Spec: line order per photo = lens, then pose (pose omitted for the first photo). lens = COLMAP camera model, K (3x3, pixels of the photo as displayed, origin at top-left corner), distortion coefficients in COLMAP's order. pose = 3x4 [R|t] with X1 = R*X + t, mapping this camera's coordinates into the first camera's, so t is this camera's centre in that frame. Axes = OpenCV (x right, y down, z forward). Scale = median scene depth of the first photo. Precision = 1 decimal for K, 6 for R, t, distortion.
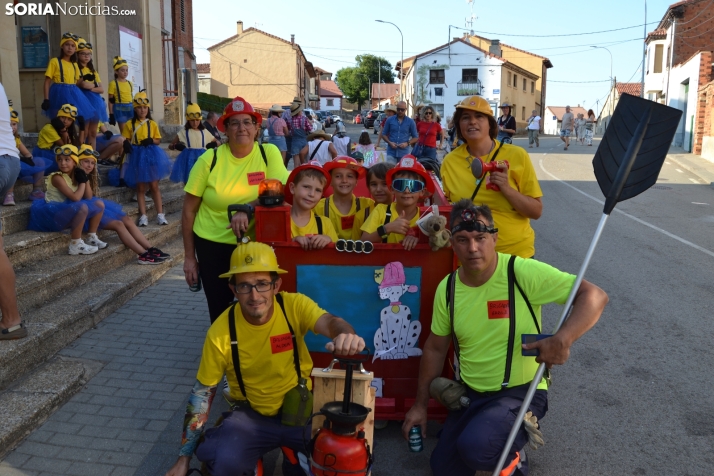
lens RADIAL K [[592.4, 0, 359.5], [0, 592.4, 245.7], [0, 0, 1]] dist [-0.109395, 0.075918]
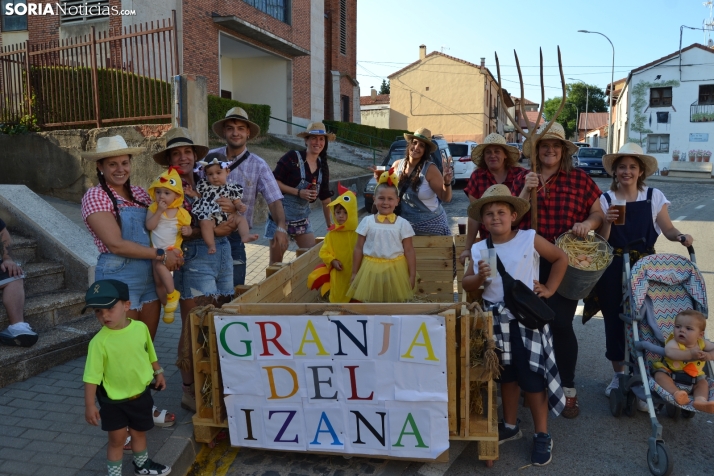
lens RADIAL K [[573.3, 0, 358.9], [0, 573.3, 241.9], [0, 0, 1]] dist [-0.091248, 0.037239]
pose [[0.937308, 0.045874, -0.345469, 0.020970], [-0.064719, 0.996968, -0.043207, -0.040933], [0.342439, 0.062857, 0.937435, 0.176277]]
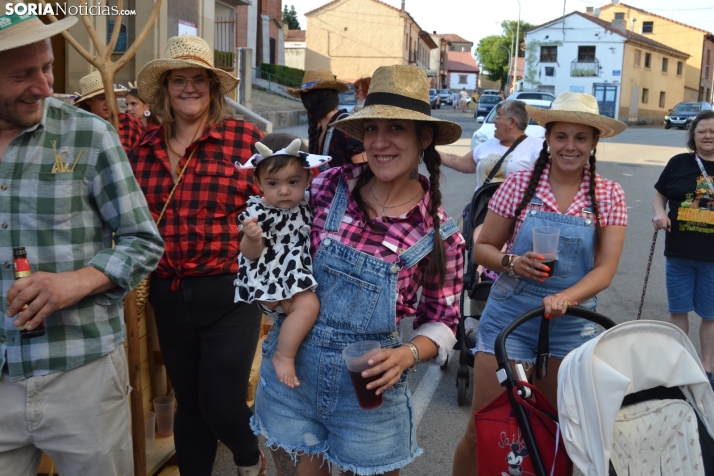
lens RADIAL K [[792.2, 0, 357.0], [0, 792.2, 238.0], [0, 0, 1]] dist [-0.079002, 0.041494]
pose [[0.978085, 0.063831, -0.198178, 0.079586], [-0.071331, 0.996973, -0.030934, 0.030175], [0.195604, 0.044393, 0.979678, -0.140655]]
